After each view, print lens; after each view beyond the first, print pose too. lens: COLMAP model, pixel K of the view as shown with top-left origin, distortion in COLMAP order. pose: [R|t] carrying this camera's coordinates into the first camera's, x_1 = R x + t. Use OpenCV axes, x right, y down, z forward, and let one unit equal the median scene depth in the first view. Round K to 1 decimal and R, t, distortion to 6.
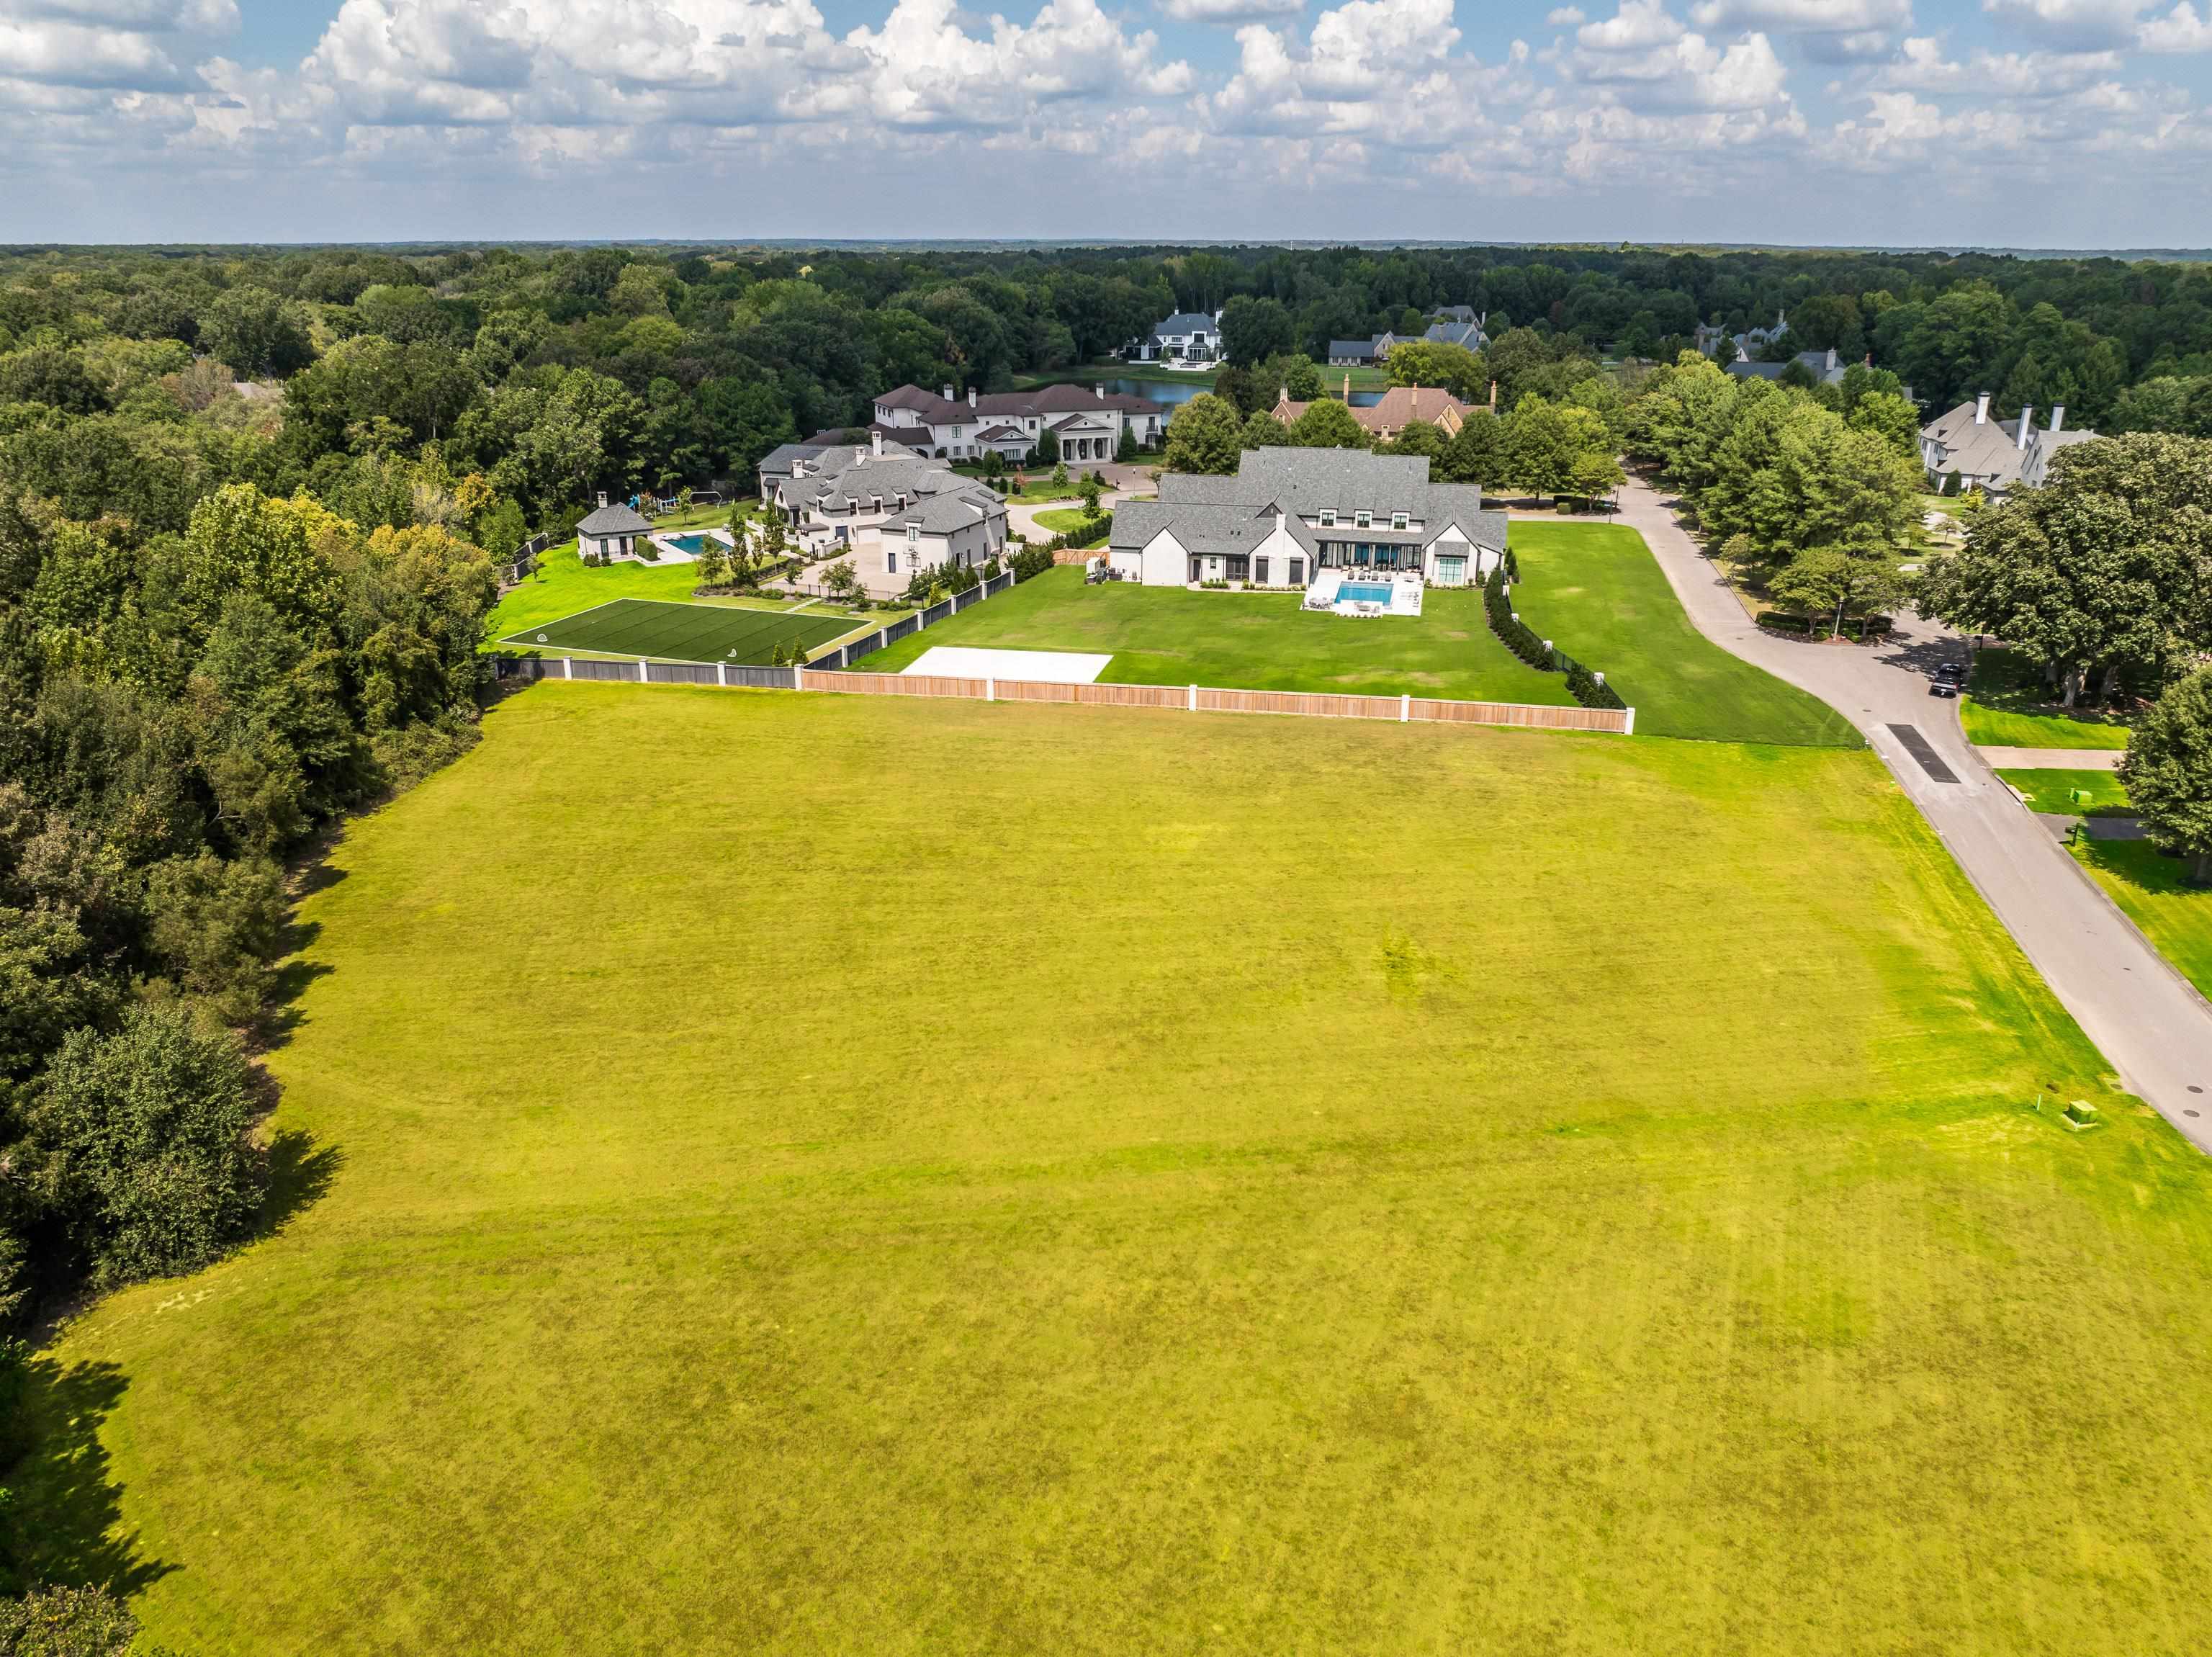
lens RADIAL K [[1561.5, 0, 1118.7], [0, 1561.5, 814.3], [0, 0, 1]] dist [-0.036730, 0.003208]
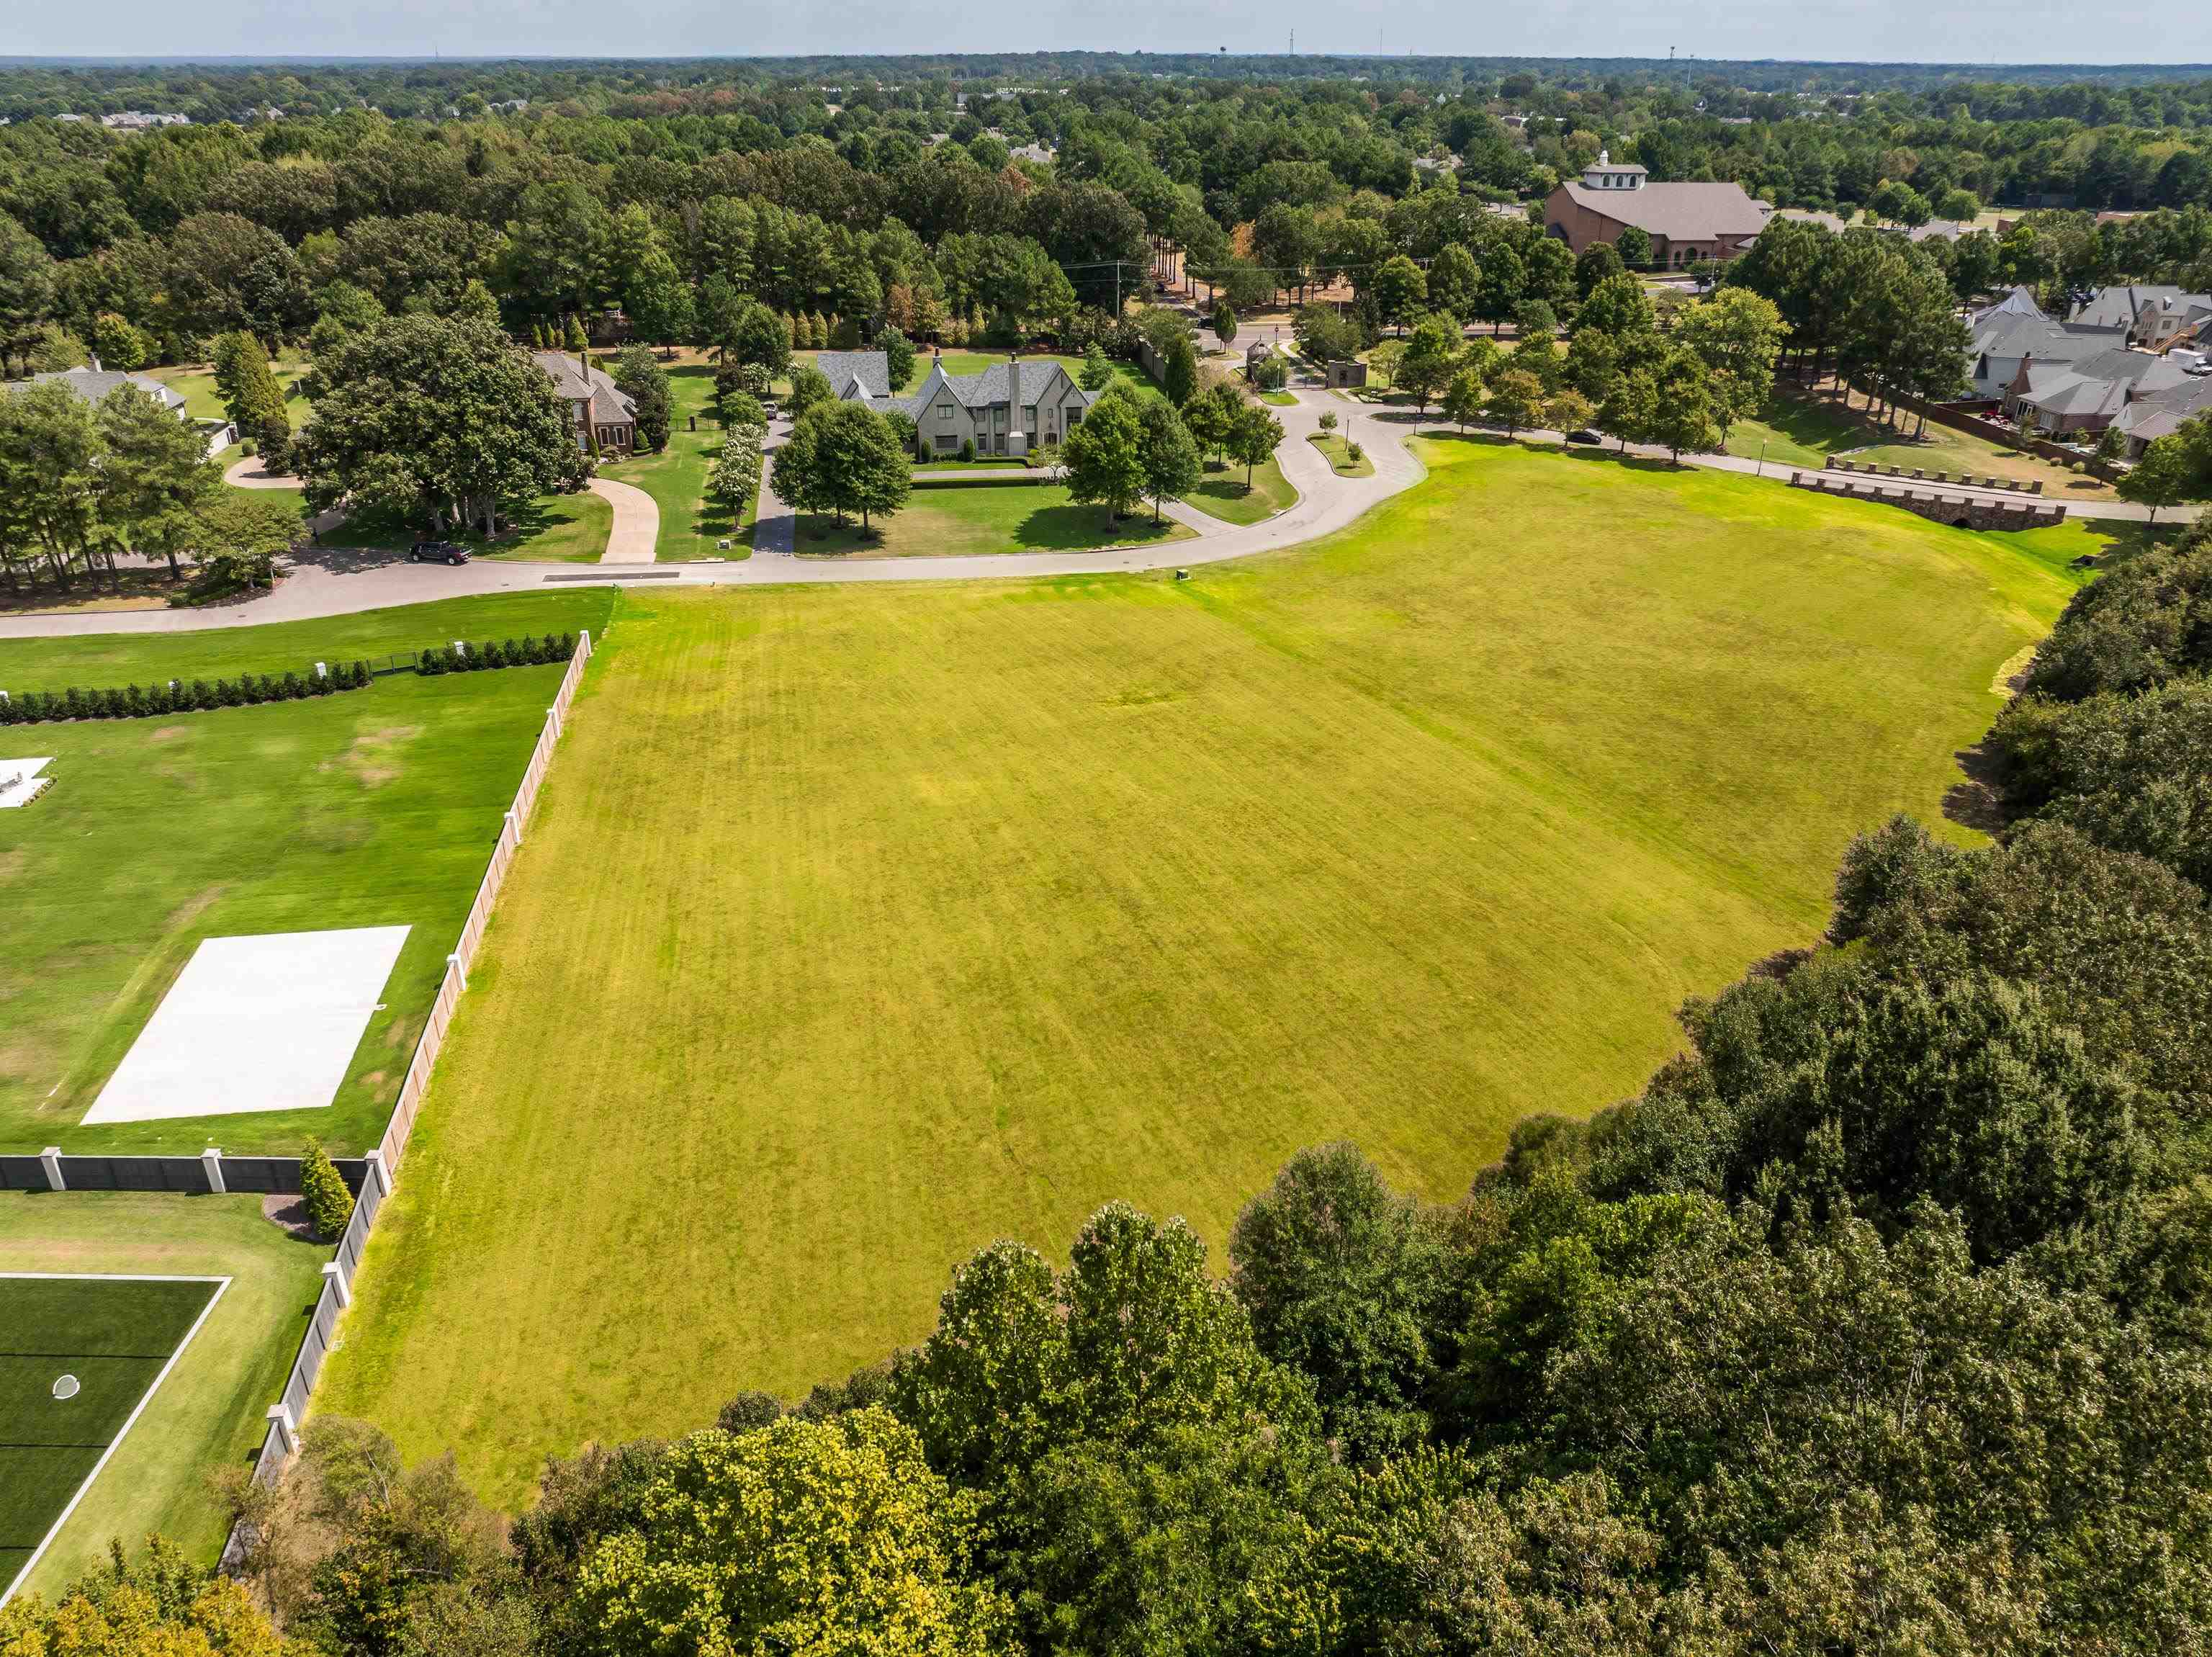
lens RADIAL K [[1564.9, 0, 1114.5], [0, 1564.9, 802.0], [0, 0, 1]] dist [-0.031338, -0.009272]
pose [[-0.359315, -0.412718, 0.836993, -0.861860], [0.318203, 0.788958, 0.525635, -0.484859], [-0.877291, 0.455202, -0.152156, 1.021177]]
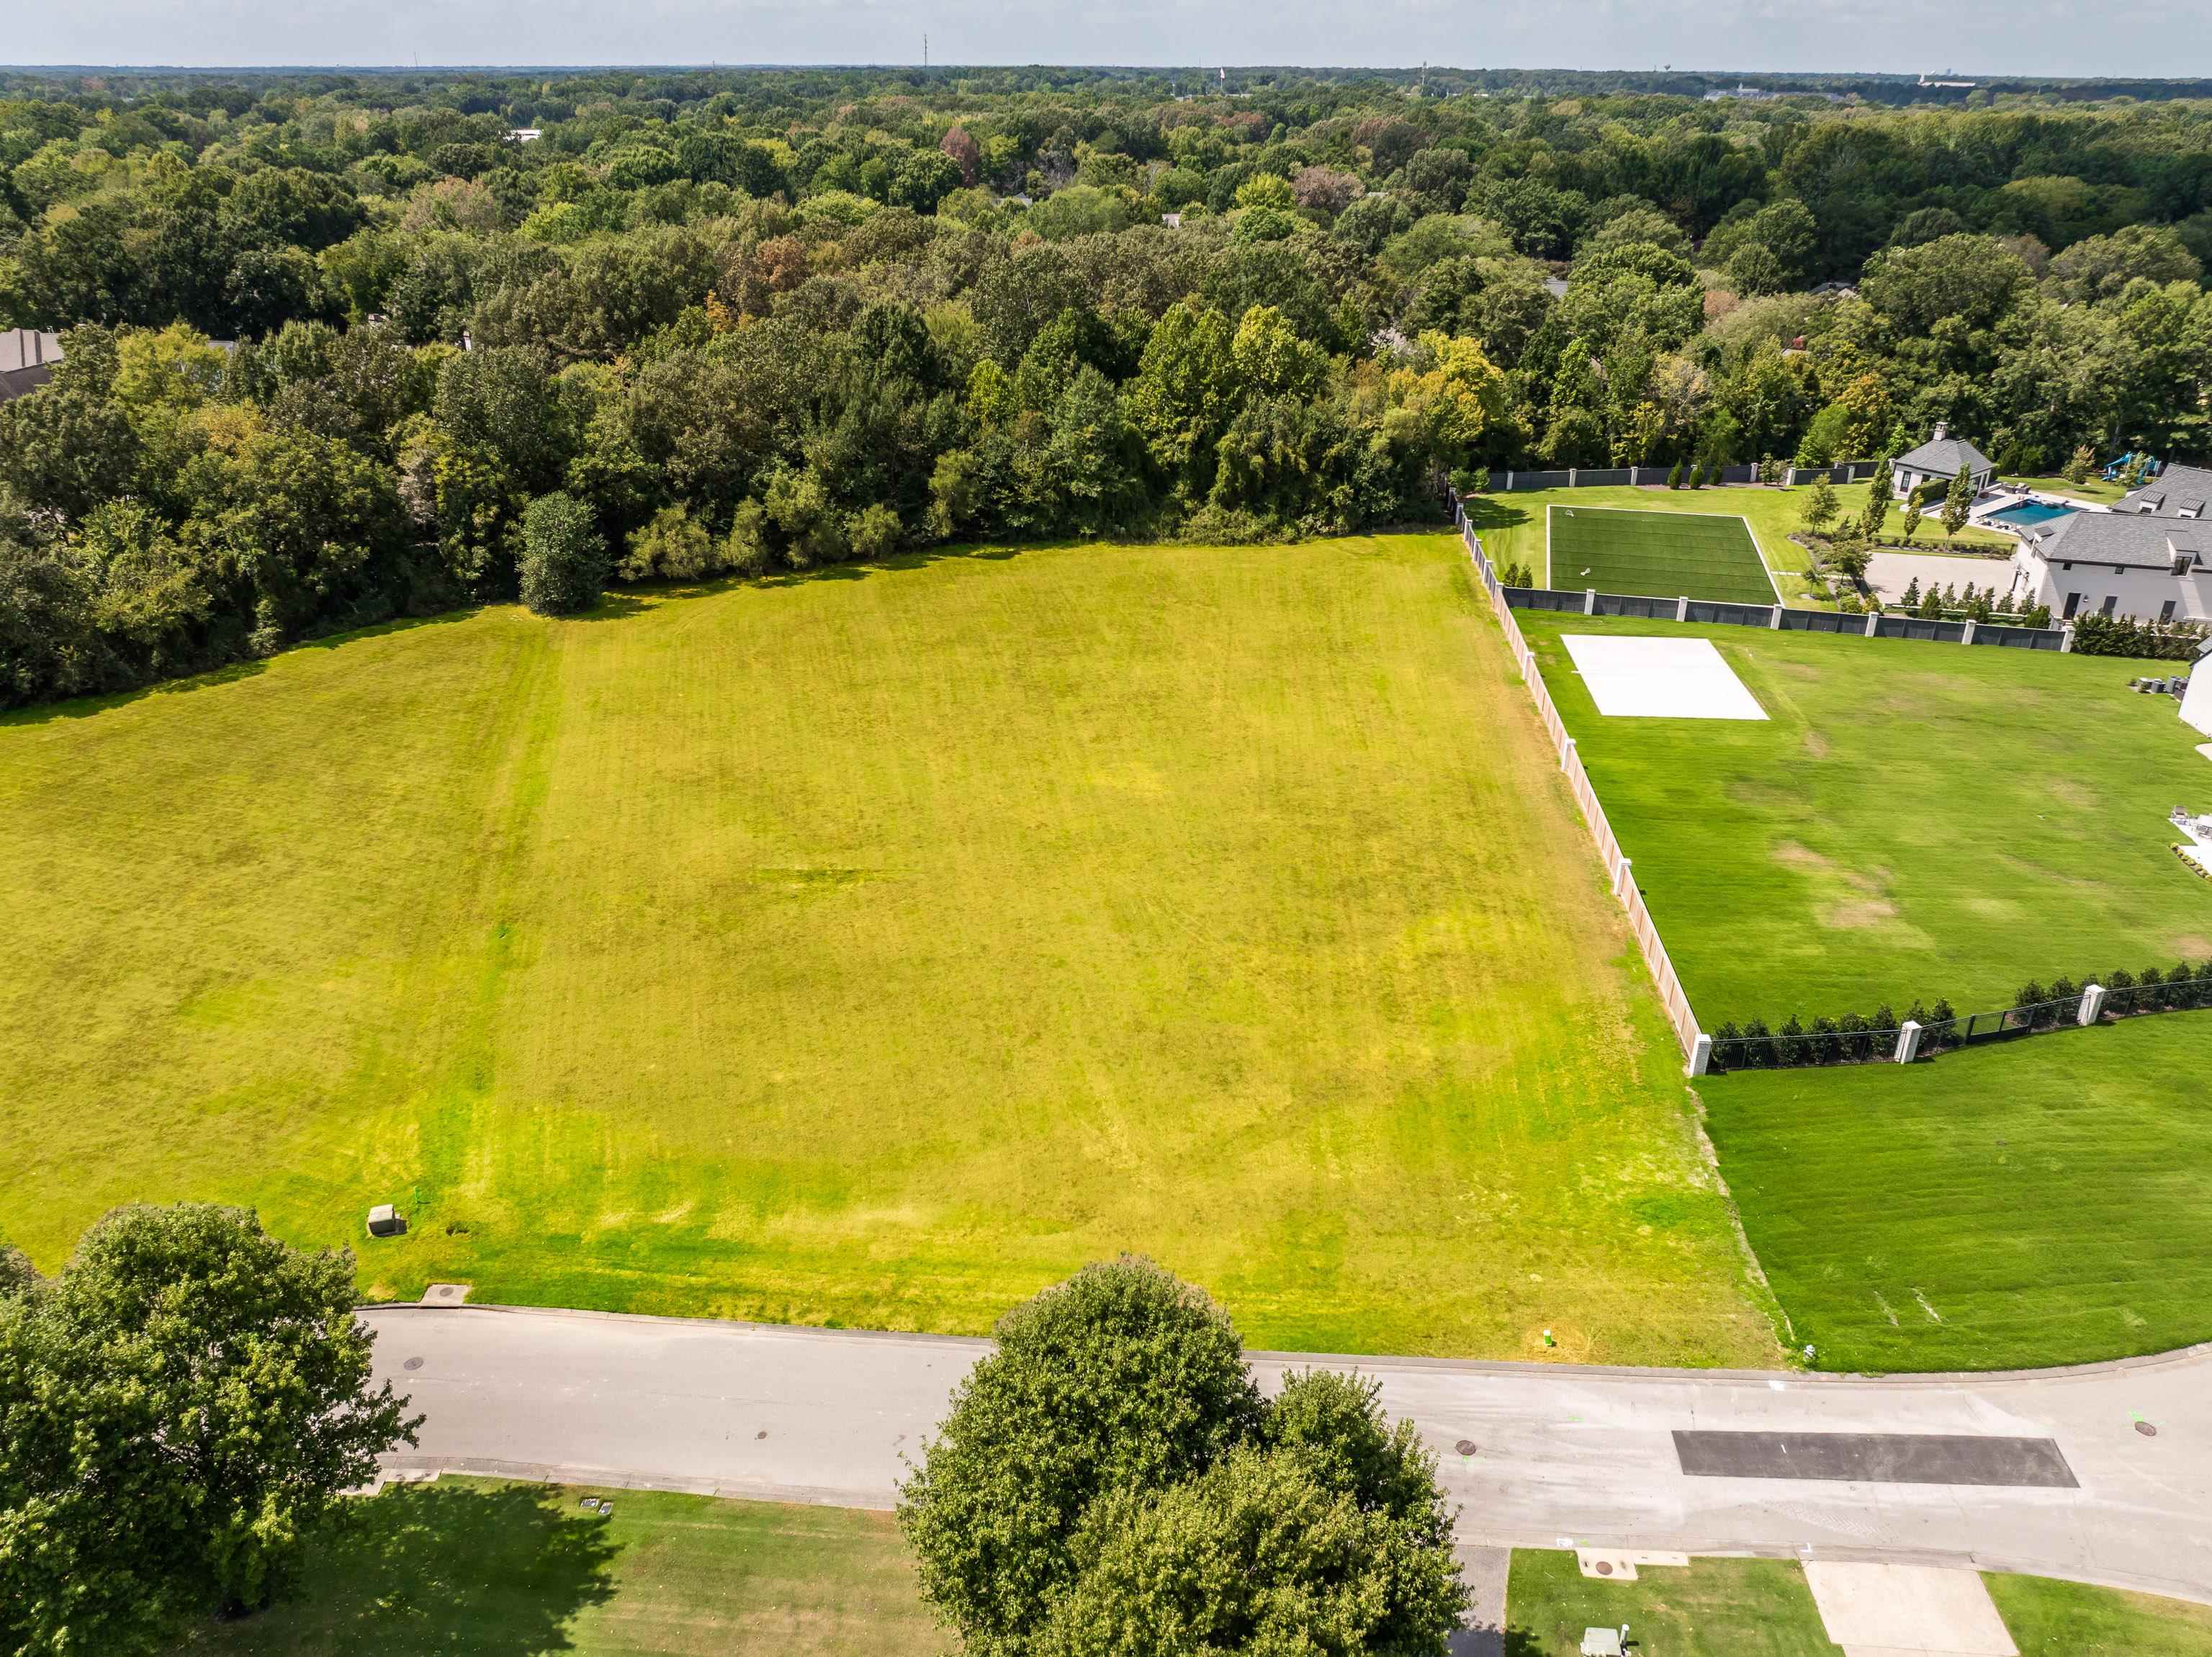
lens RADIAL K [[1564.9, 0, 1114.5], [0, 1564.9, 802.0], [0, 0, 1]] dist [-0.031338, -0.009272]
pose [[0.114081, 0.422413, -0.899195, 0.894455], [-0.348307, 0.864661, 0.362000, -0.313870], [0.930413, 0.271899, 0.245771, 0.721458]]
